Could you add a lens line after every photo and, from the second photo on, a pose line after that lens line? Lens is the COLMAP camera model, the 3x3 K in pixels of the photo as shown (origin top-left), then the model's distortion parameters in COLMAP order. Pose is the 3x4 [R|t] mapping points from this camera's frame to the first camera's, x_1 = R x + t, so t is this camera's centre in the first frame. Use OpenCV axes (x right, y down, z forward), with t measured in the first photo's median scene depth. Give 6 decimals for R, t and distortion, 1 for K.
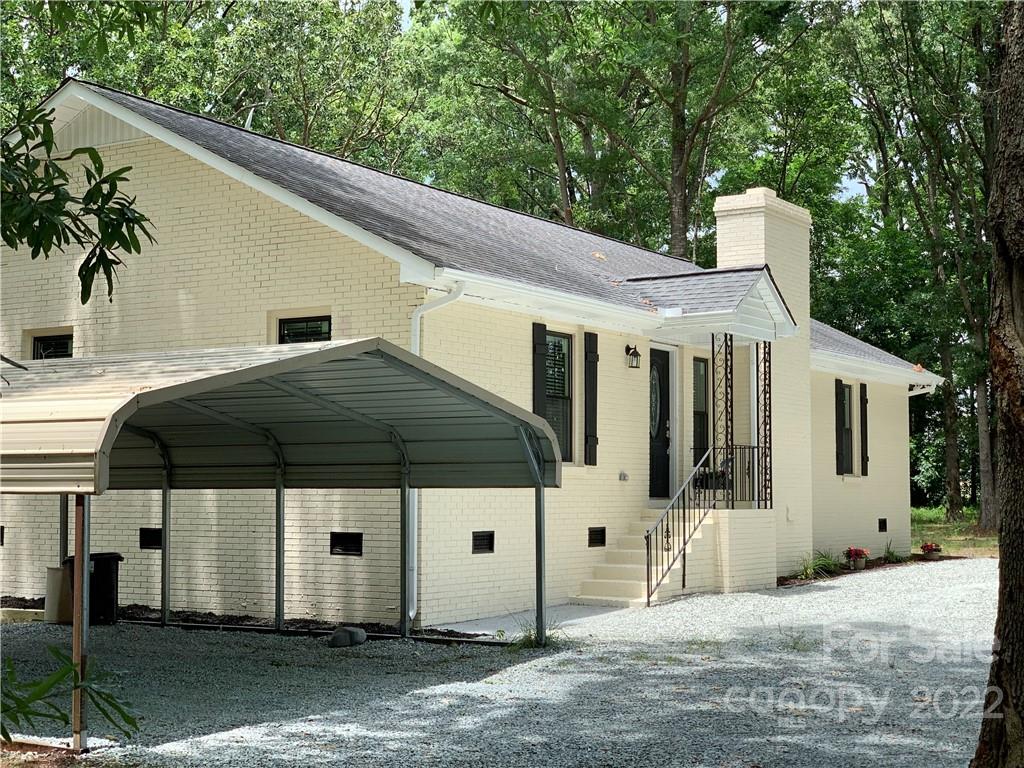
lens RADIAL K [[1525.2, 0, 512.0], [0, 1525.2, 384.0], [0, 0, 1]] dist [-0.074392, 1.354439]
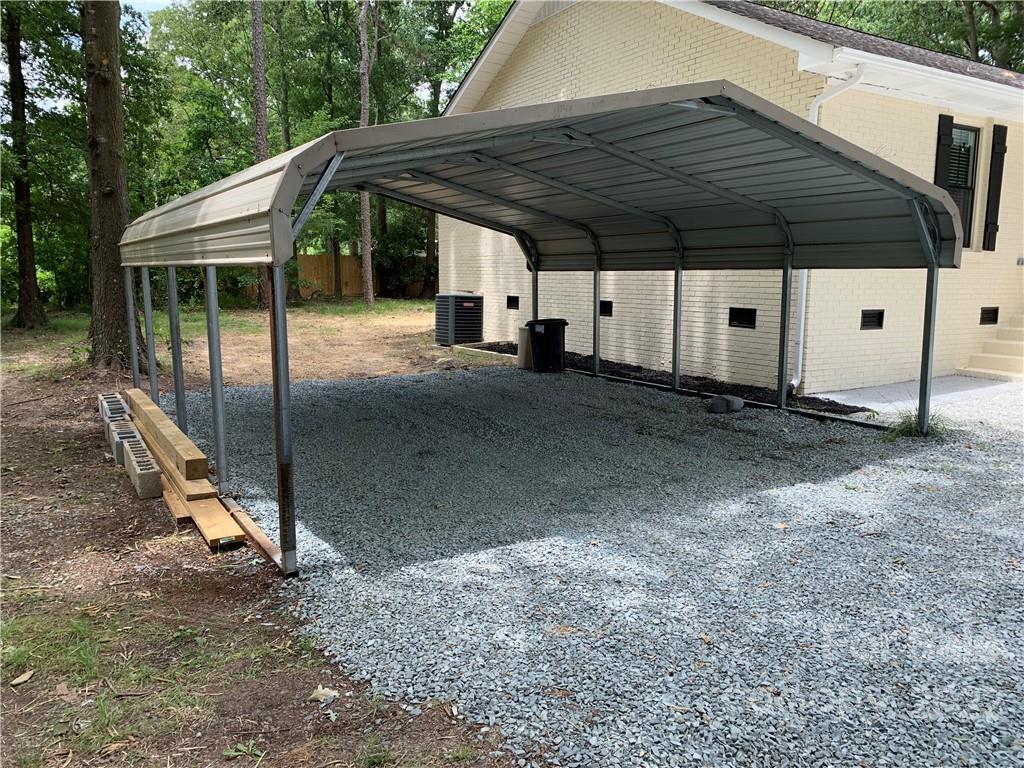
lens RADIAL K [[778.4, 0, 512.0], [0, 778.4, 384.0], [0, 0, 1]] dist [0.007786, -0.010493]
pose [[0.888625, 0.067662, -0.453616, 0.009092], [0.027013, 0.979619, 0.199039, 0.031566], [0.457838, -0.189124, 0.868687, 0.400992]]
